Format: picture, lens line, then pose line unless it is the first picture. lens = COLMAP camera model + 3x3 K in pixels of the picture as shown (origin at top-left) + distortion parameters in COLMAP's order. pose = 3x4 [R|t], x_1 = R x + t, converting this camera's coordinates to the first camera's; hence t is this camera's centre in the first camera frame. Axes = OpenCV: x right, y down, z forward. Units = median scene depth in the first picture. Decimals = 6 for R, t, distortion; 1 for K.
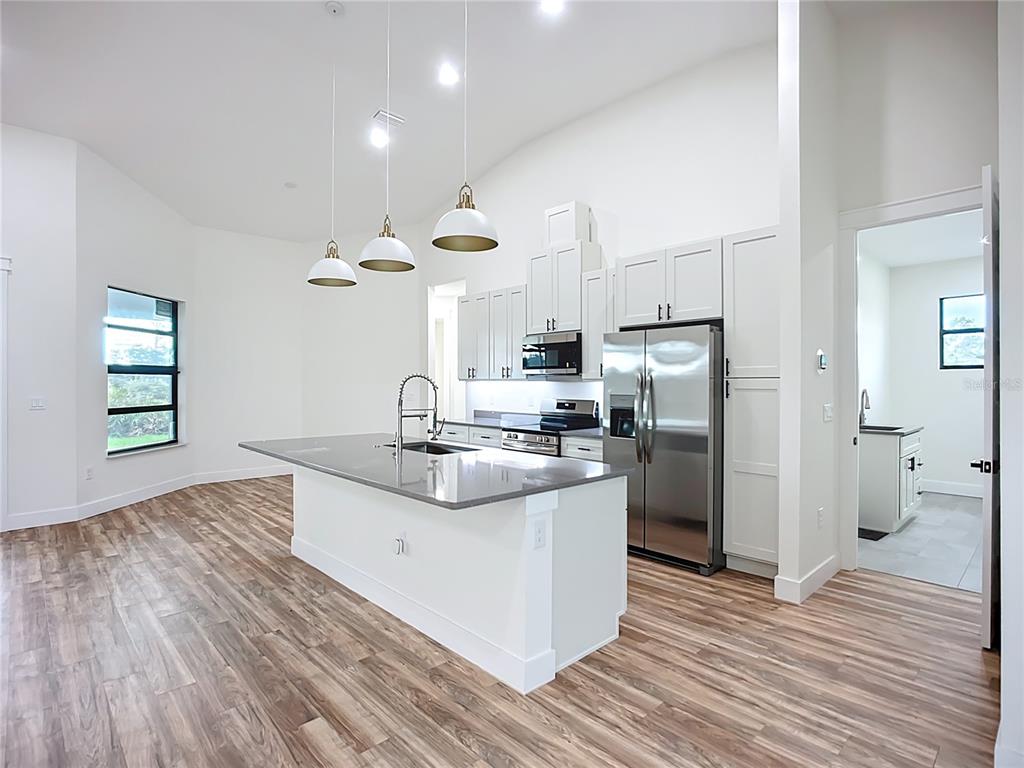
lens RADIAL K [[527.2, 0, 502.6], [0, 527.2, 381.6], [0, 0, 1]] dist [-0.026379, 0.000982]
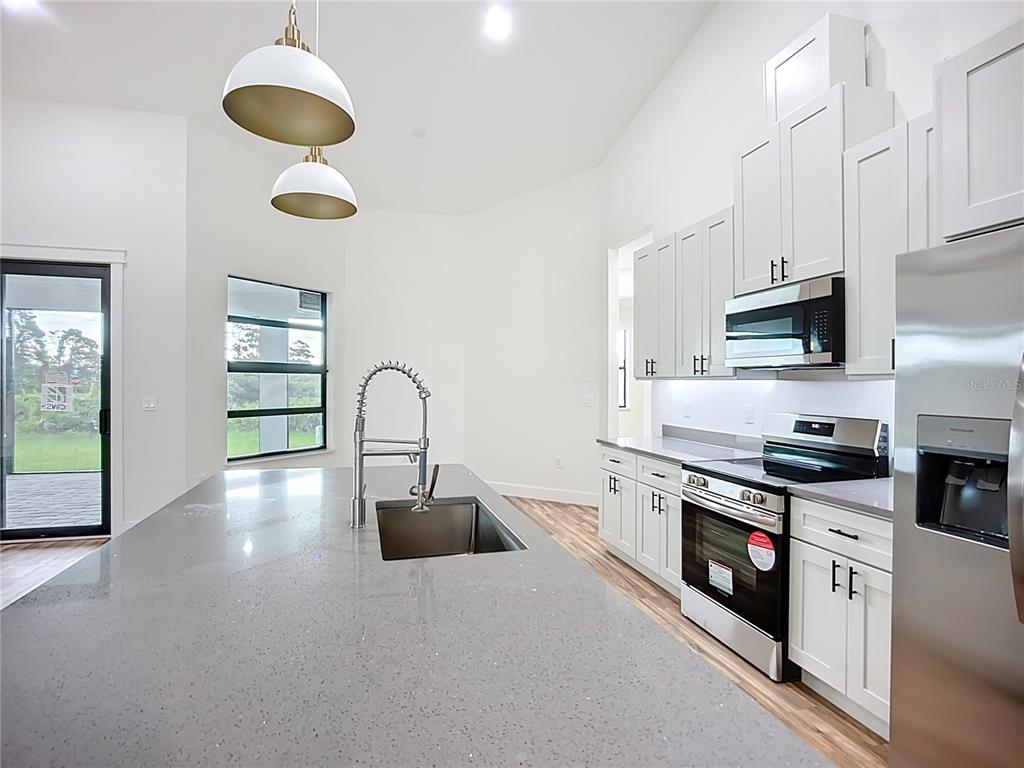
lens RADIAL K [[522.6, 0, 509.8], [0, 522.6, 387.8], [0, 0, 1]] dist [-0.025159, 0.001187]
pose [[0.890530, 0.005366, -0.454892, 0.097281], [-0.000692, 0.999945, 0.010442, 0.002068], [0.454923, -0.008985, 0.890485, 0.466751]]
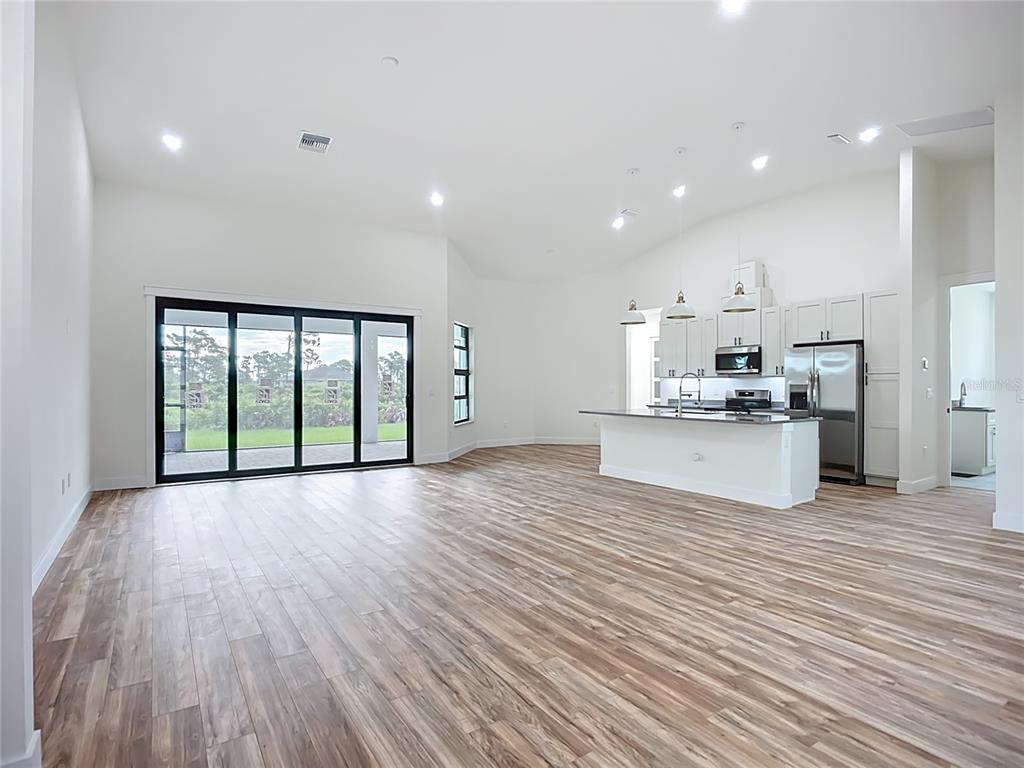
lens RADIAL K [[522.6, 0, 509.8], [0, 522.6, 387.8], [0, 0, 1]] dist [-0.025159, 0.001187]
pose [[0.987953, -0.002954, -0.154724, -0.366858], [0.004127, 0.999965, 0.007258, 0.016440], [0.154698, -0.007809, 0.987931, -0.675221]]
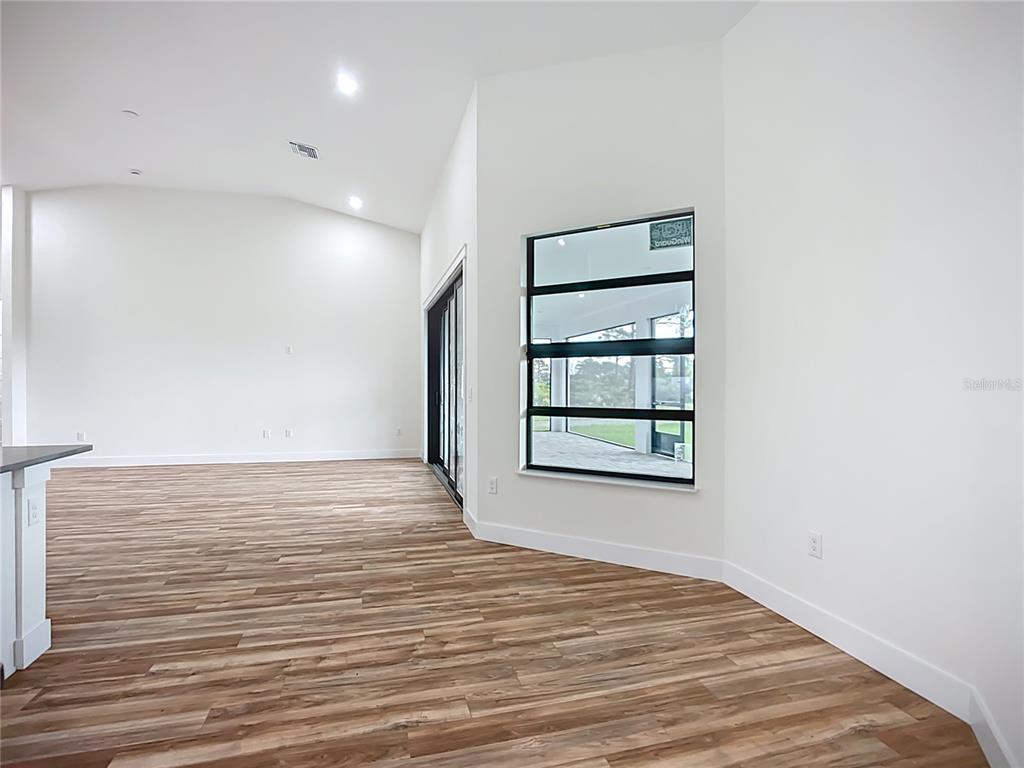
lens RADIAL K [[522.6, 0, 523.6], [0, 522.6, 385.4], [0, 0, 1]] dist [-0.076406, 0.026285]
pose [[-0.442797, -0.002136, -0.896619, -0.119425], [-0.002335, 0.999997, -0.001229, 0.027790], [0.896619, 0.001549, -0.442801, 1.468195]]
